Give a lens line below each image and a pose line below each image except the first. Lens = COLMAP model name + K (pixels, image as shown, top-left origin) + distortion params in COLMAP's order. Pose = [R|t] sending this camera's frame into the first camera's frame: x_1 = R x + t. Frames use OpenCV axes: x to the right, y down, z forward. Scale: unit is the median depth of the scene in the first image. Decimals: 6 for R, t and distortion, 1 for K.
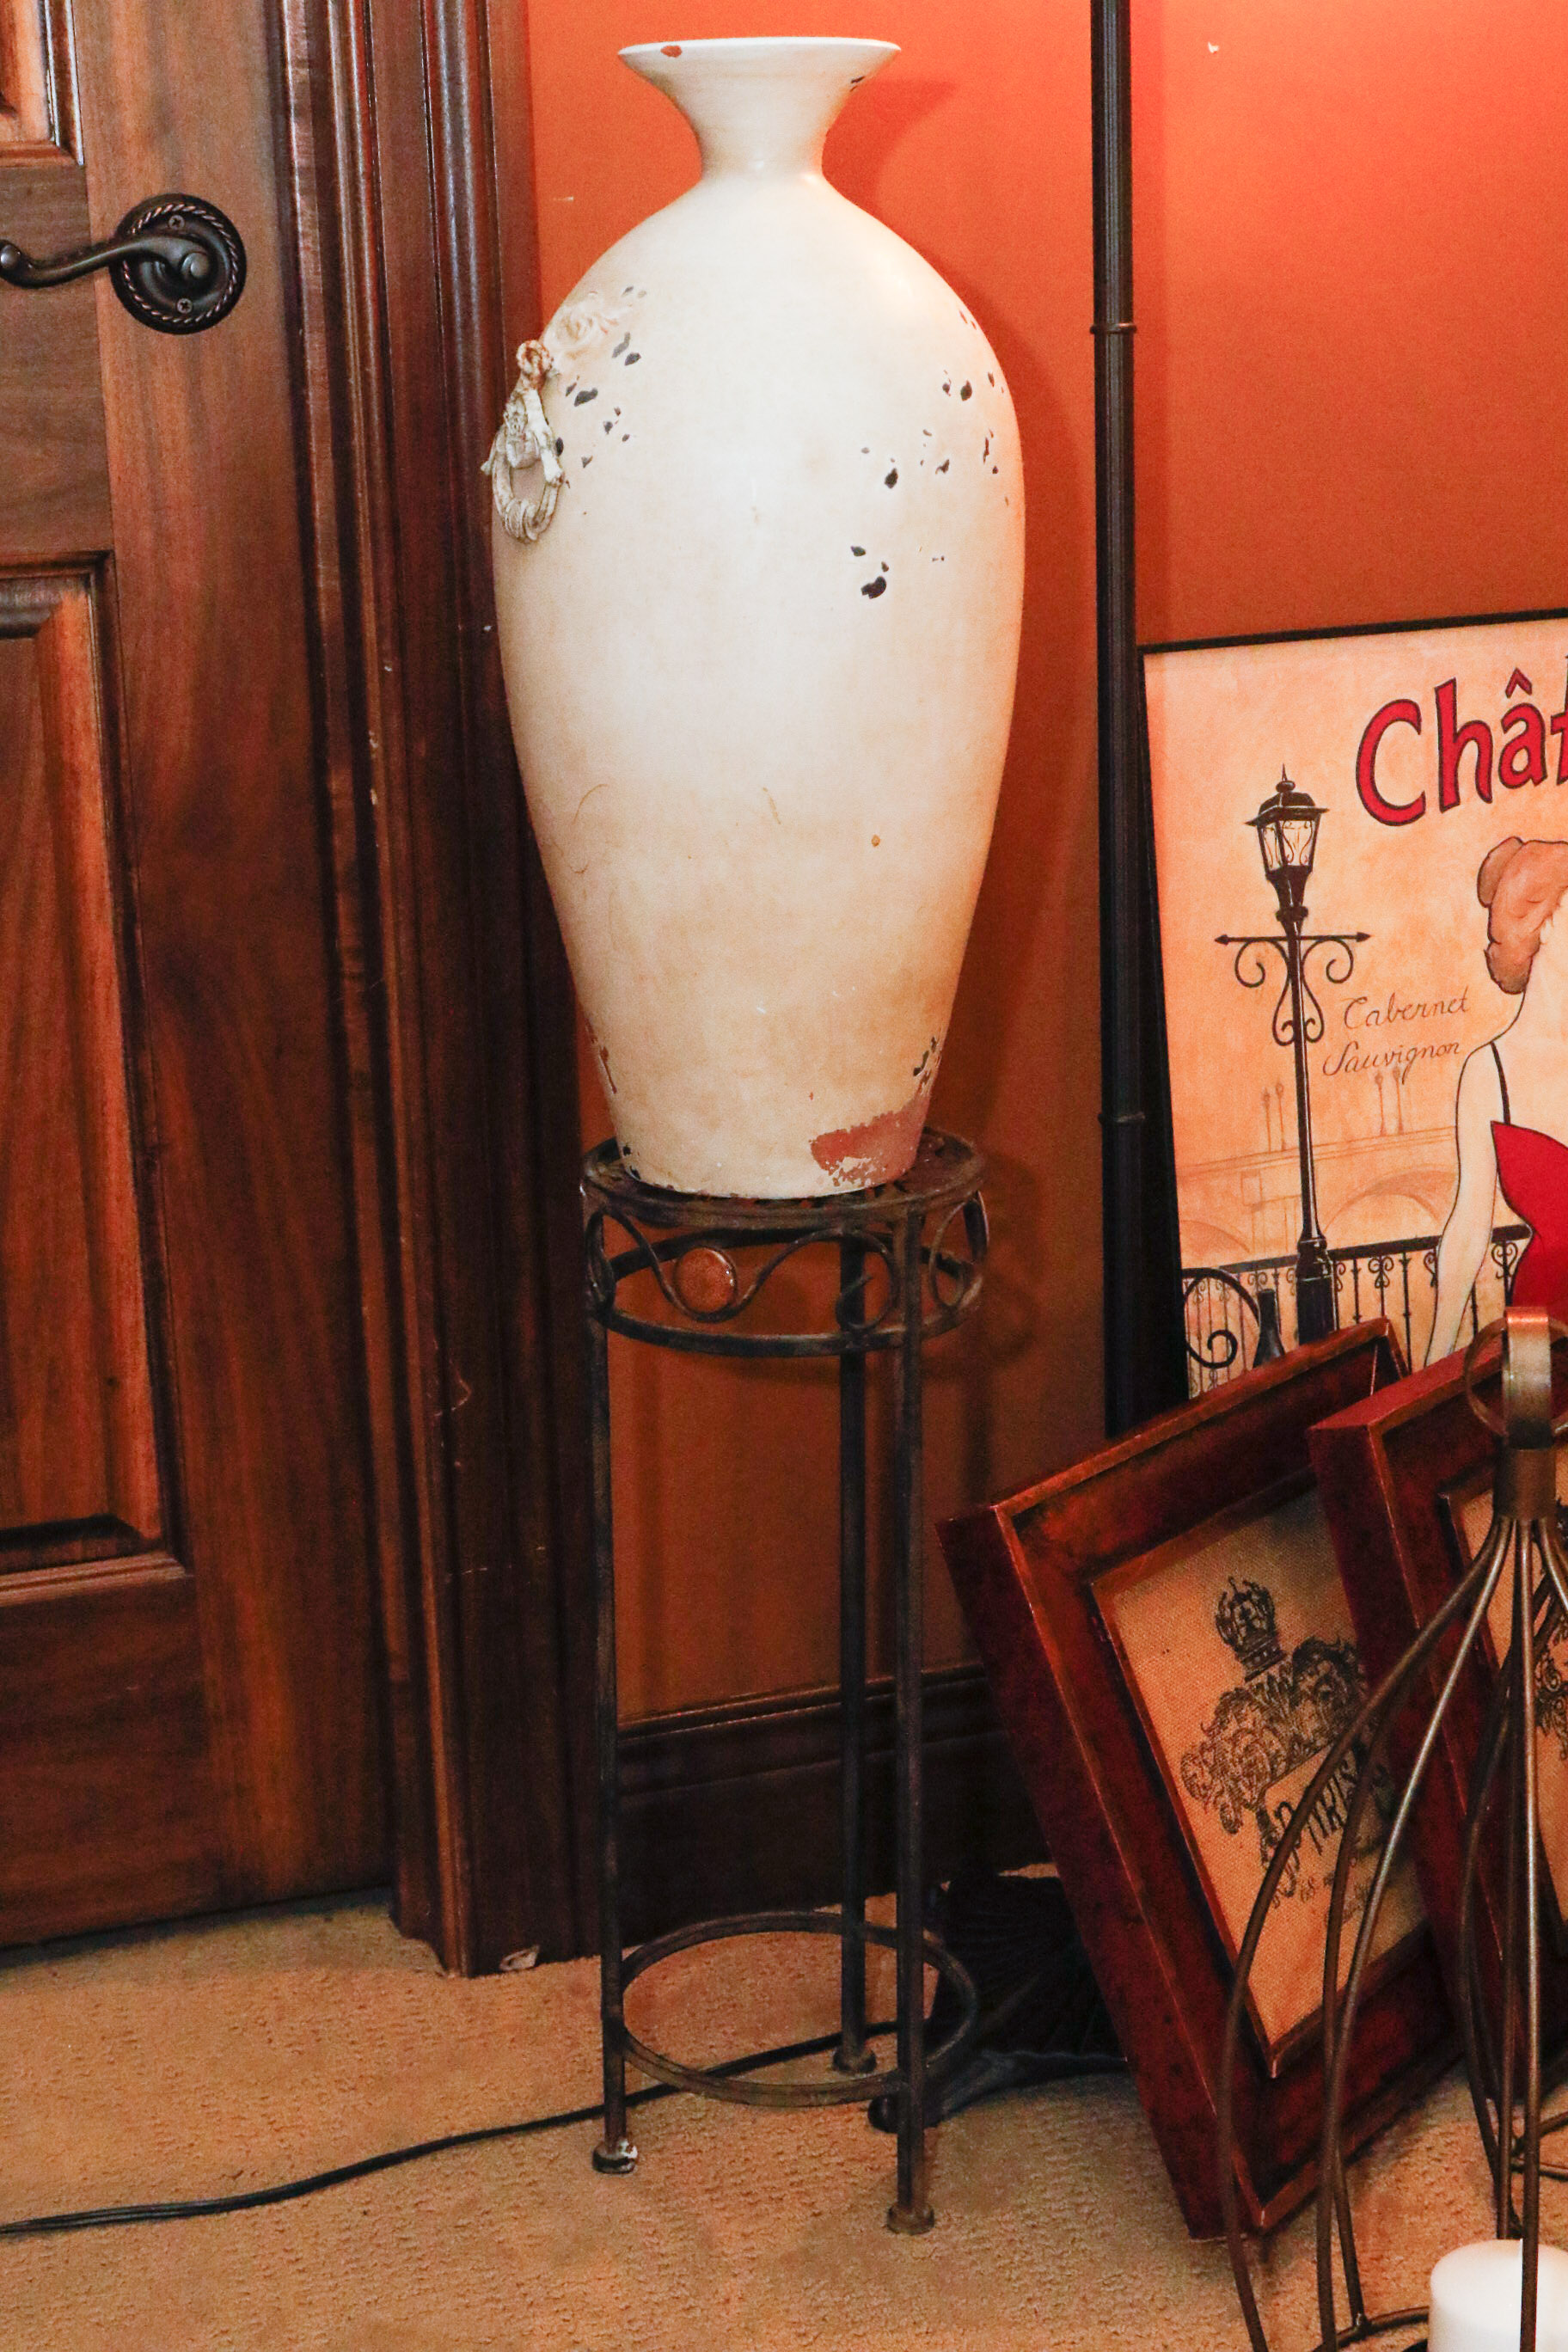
lens RADIAL K [[3661.8, 0, 784.0], [0, 3661.8, 1176.0], [0, 0, 1]] dist [-0.006740, 0.032720]
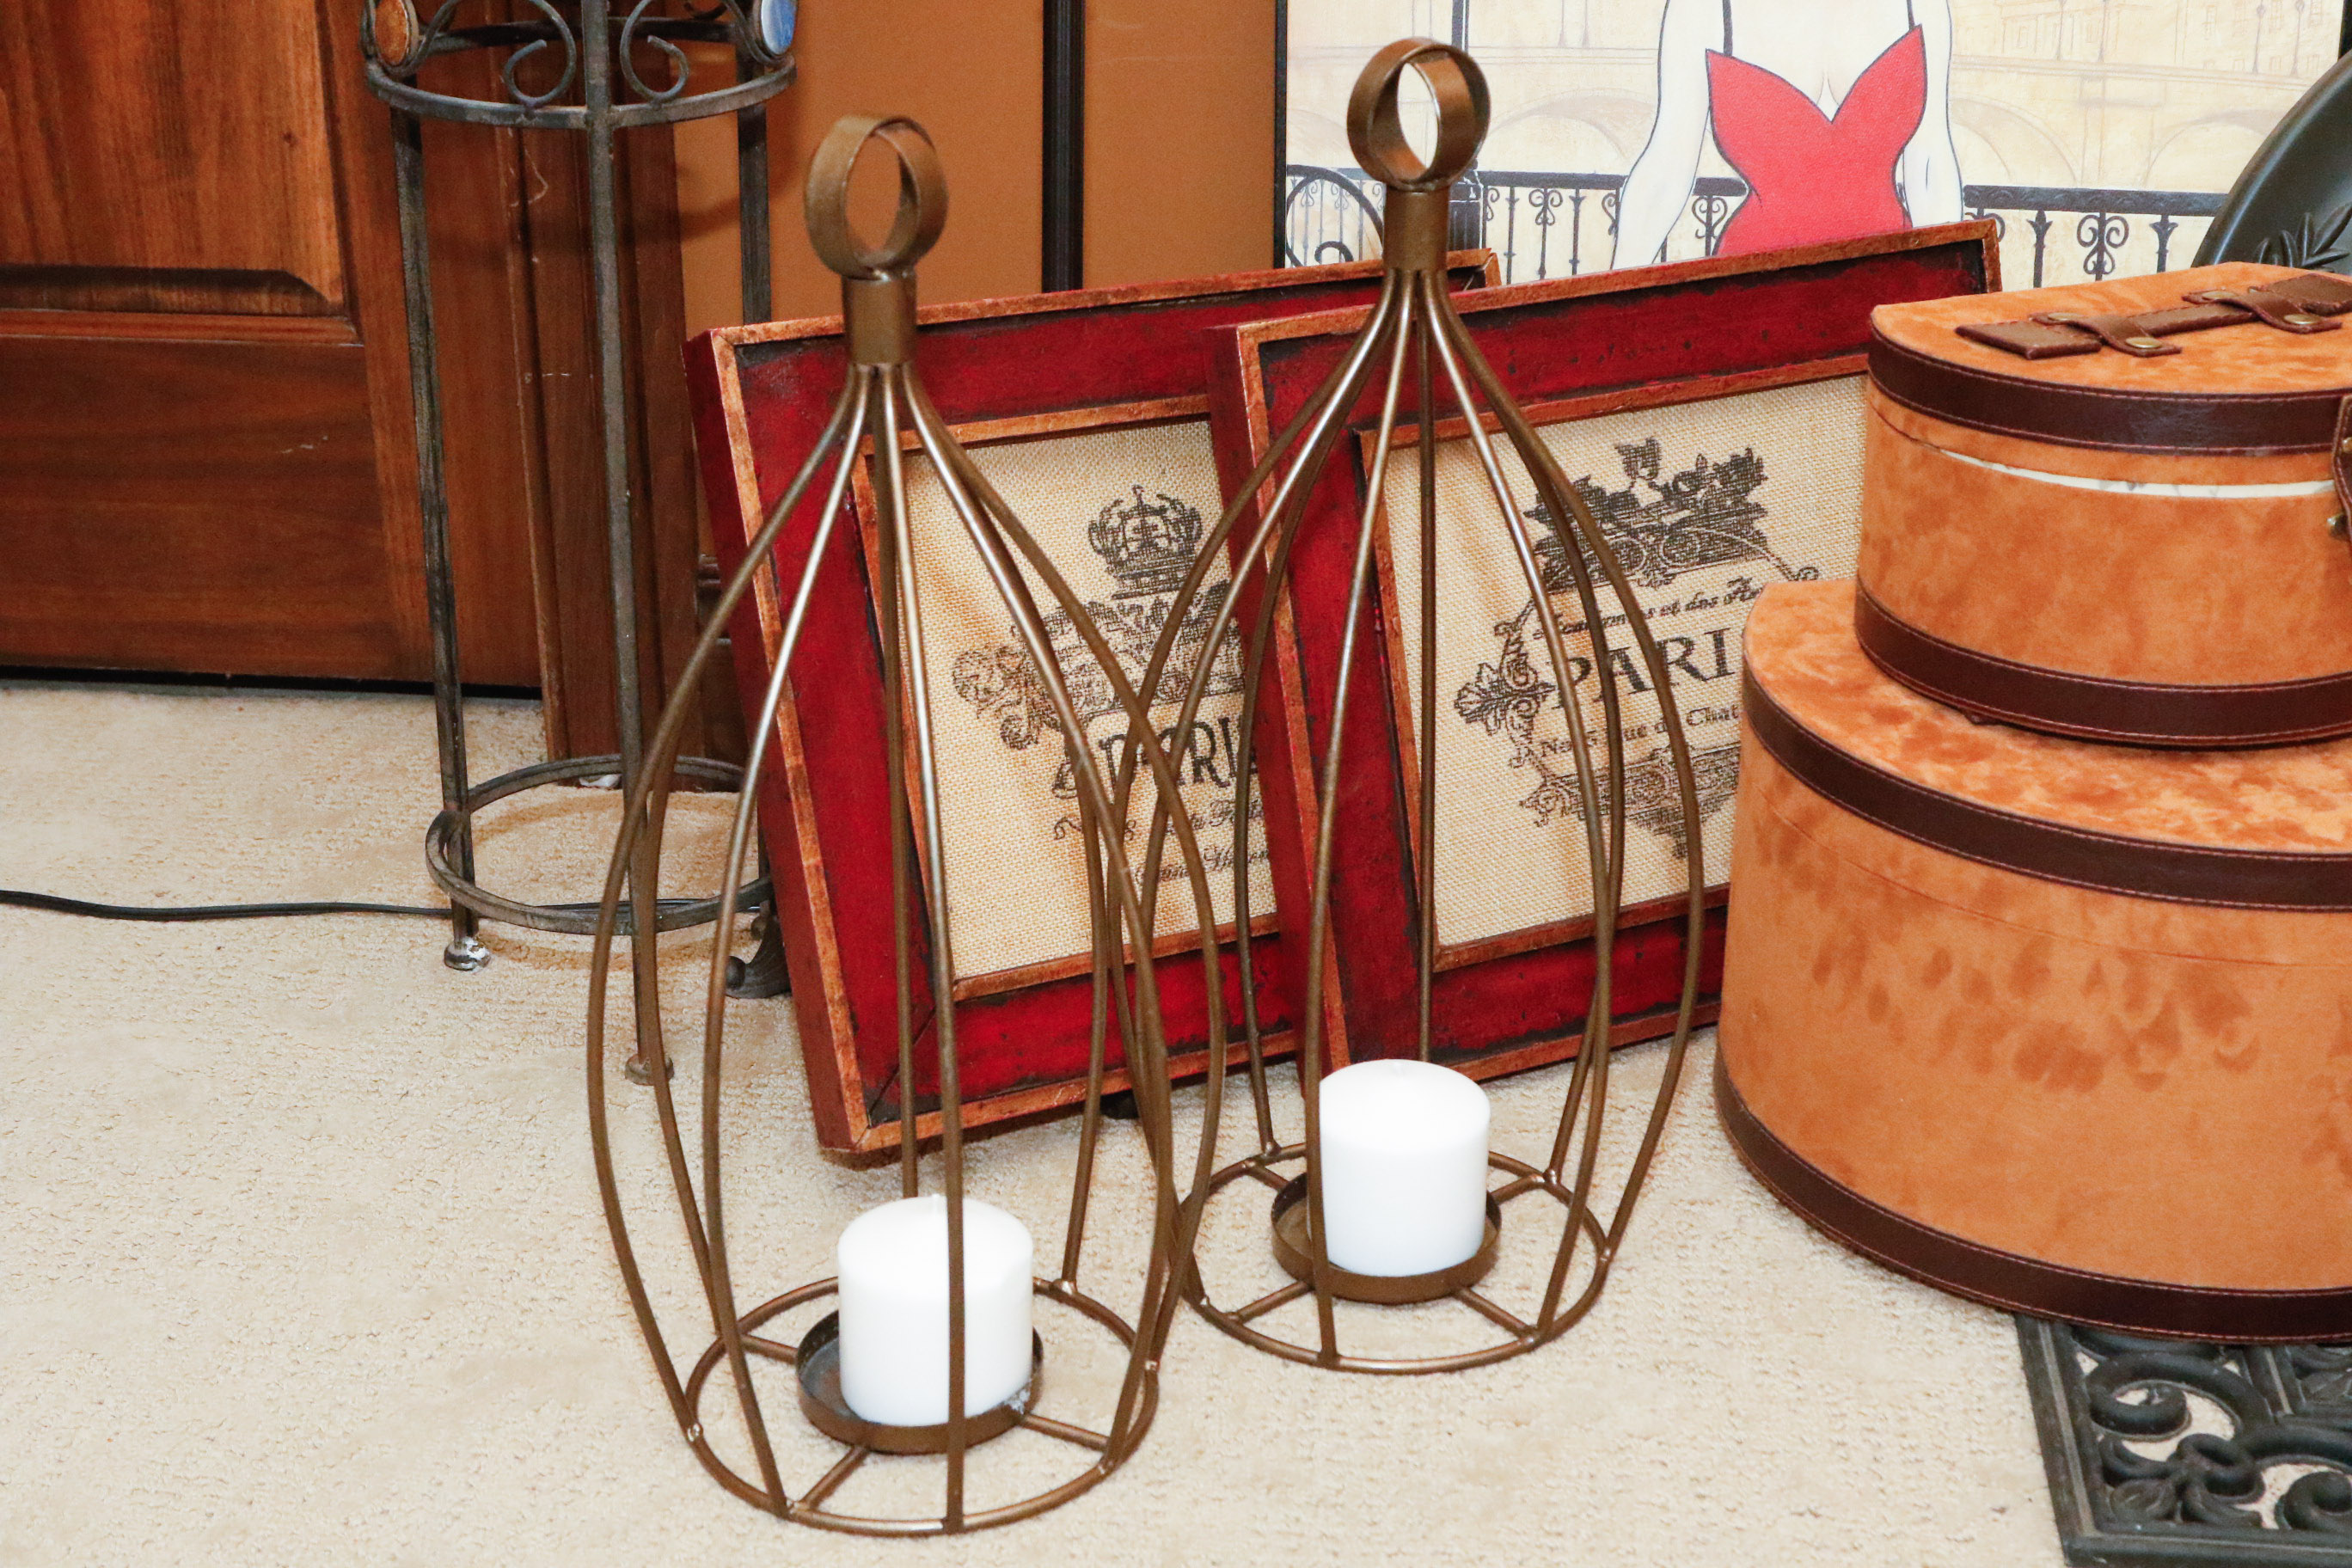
lens RADIAL K [[3487.9, 0, 1171.8], [0, 3487.9, 815.8], [0, 0, 1]] dist [-0.025375, 0.046755]
pose [[0.907800, 0.199625, -0.368848, 0.423338], [-0.137935, 0.972642, 0.186925, 0.024798], [0.396072, -0.118813, 0.910500, 0.195543]]
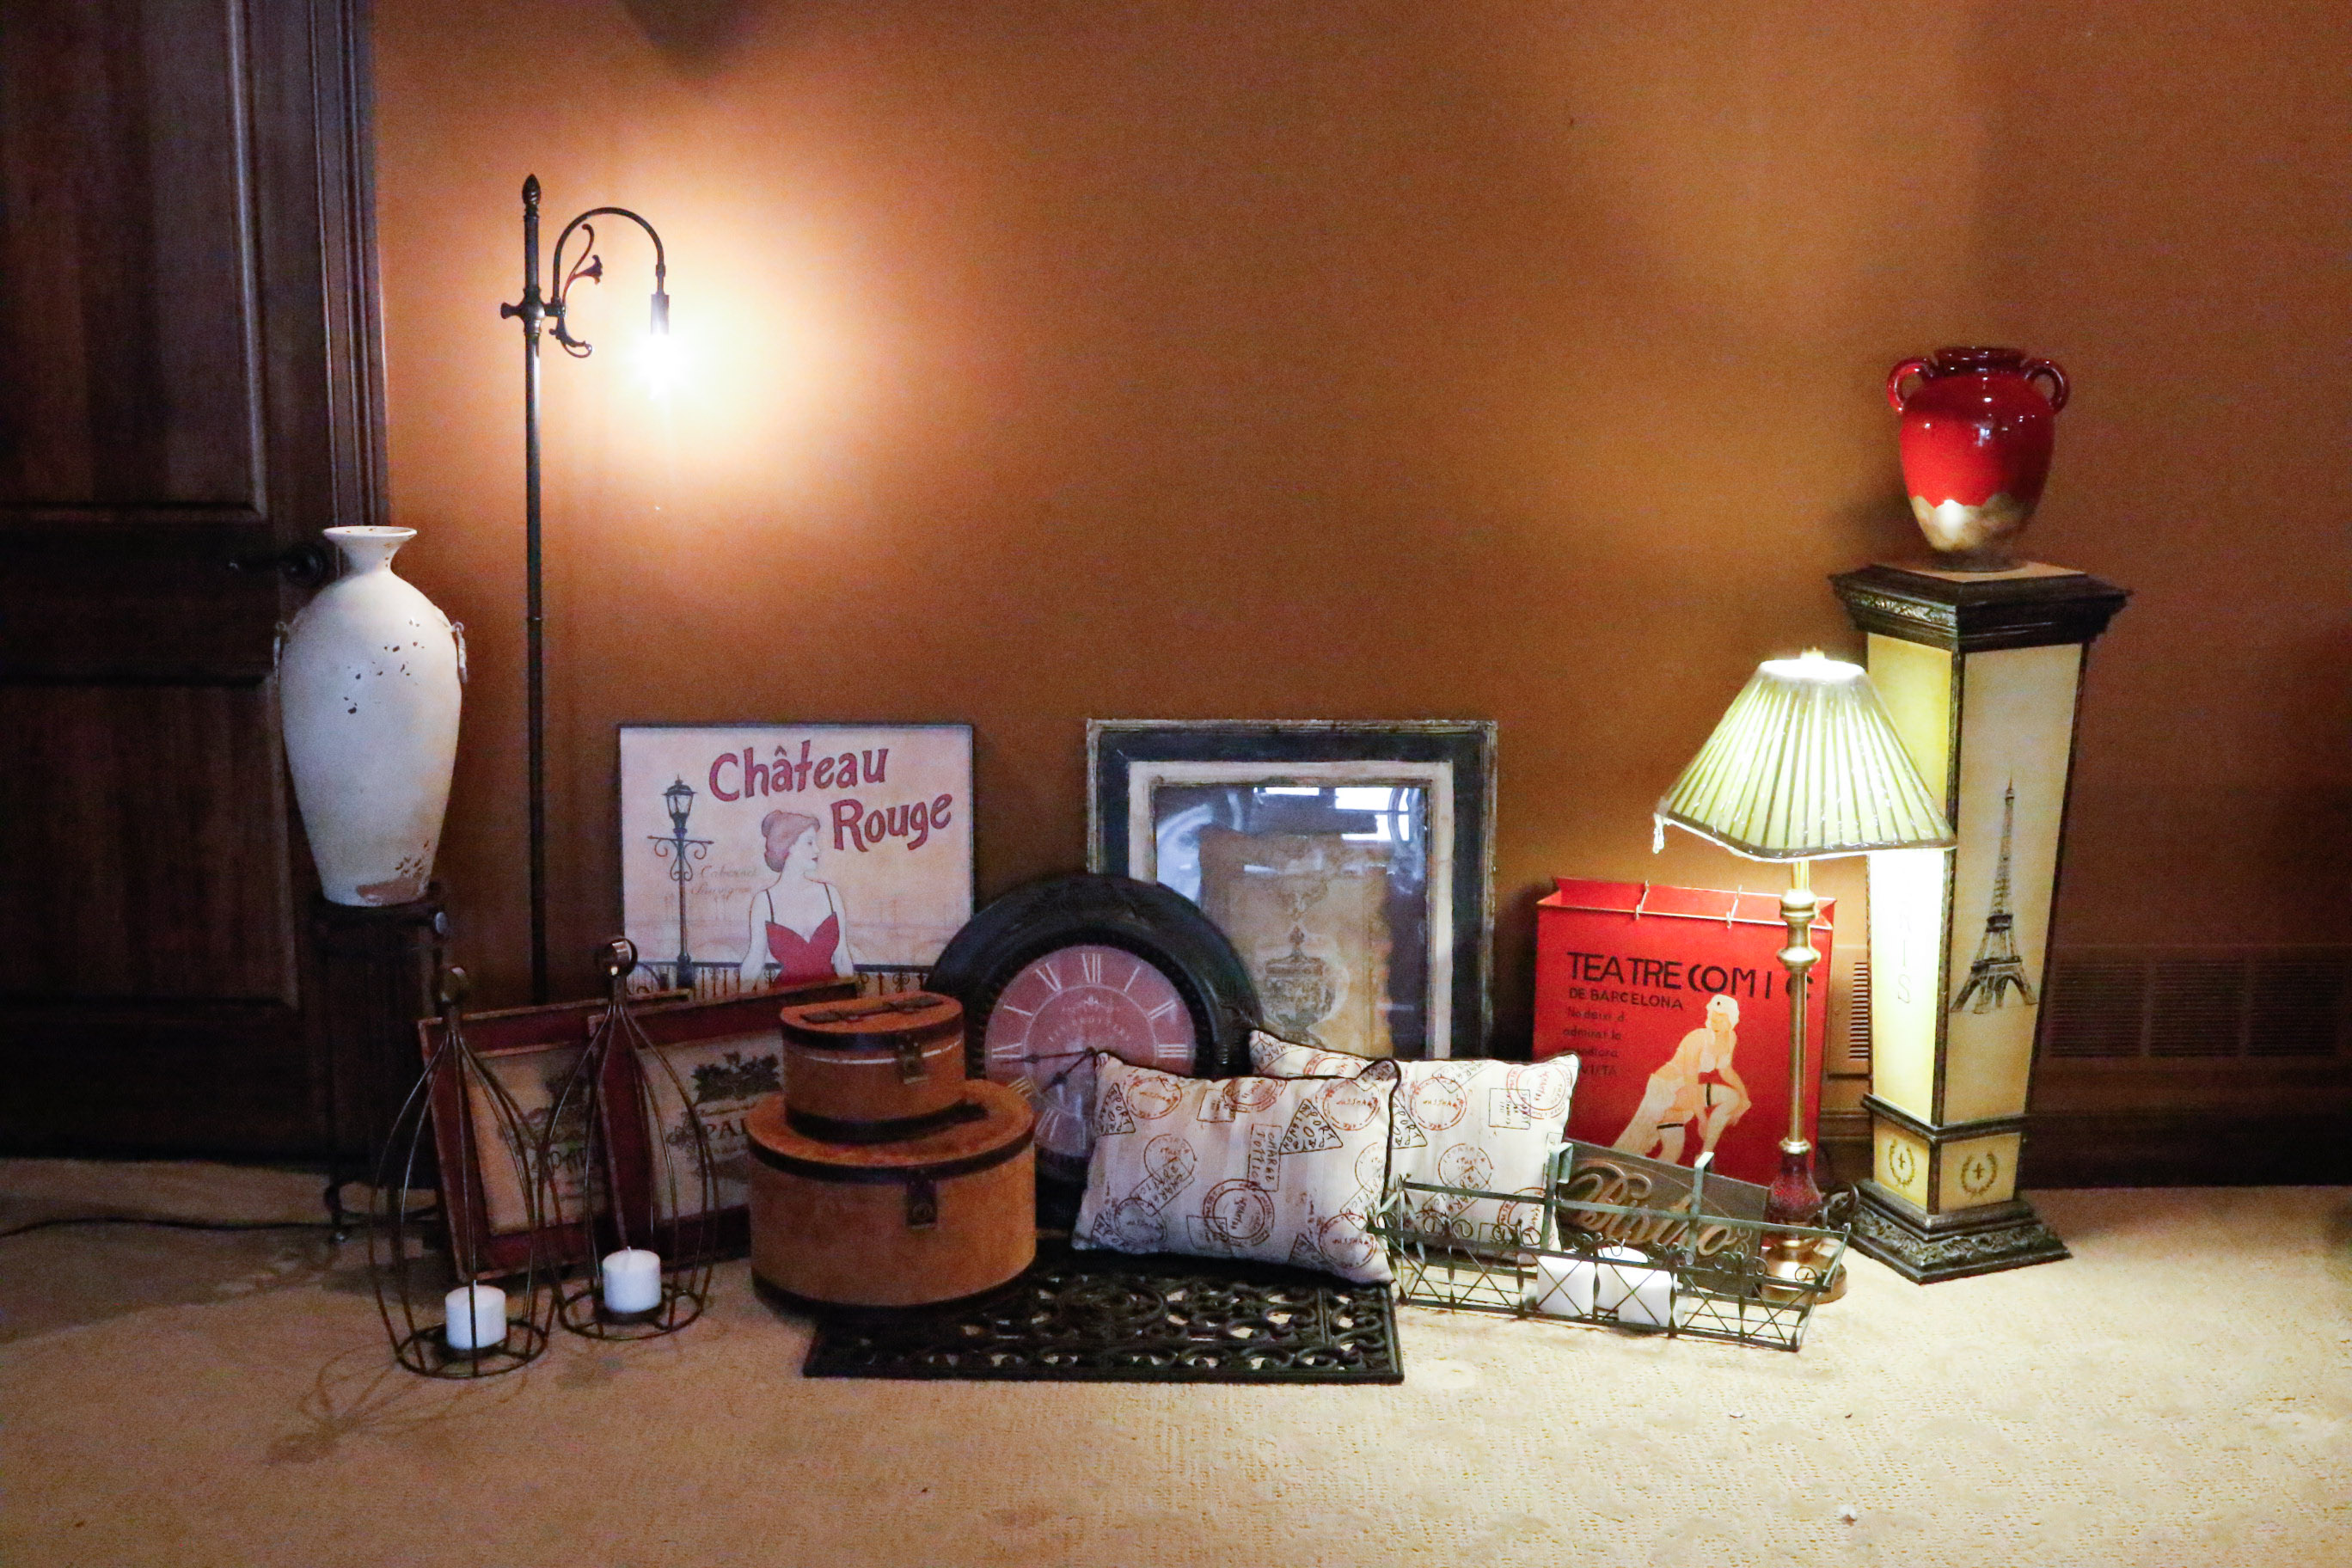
lens RADIAL K [[2681.9, 0, 1176.0], [0, 2681.9, 784.0], [0, 0, 1]] dist [-0.119303, 0.082854]
pose [[0.942487, 0.103629, -0.317771, 1.060135], [-0.121801, 0.991834, -0.037803, -0.074964], [0.311259, 0.074334, 0.947414, -0.684563]]
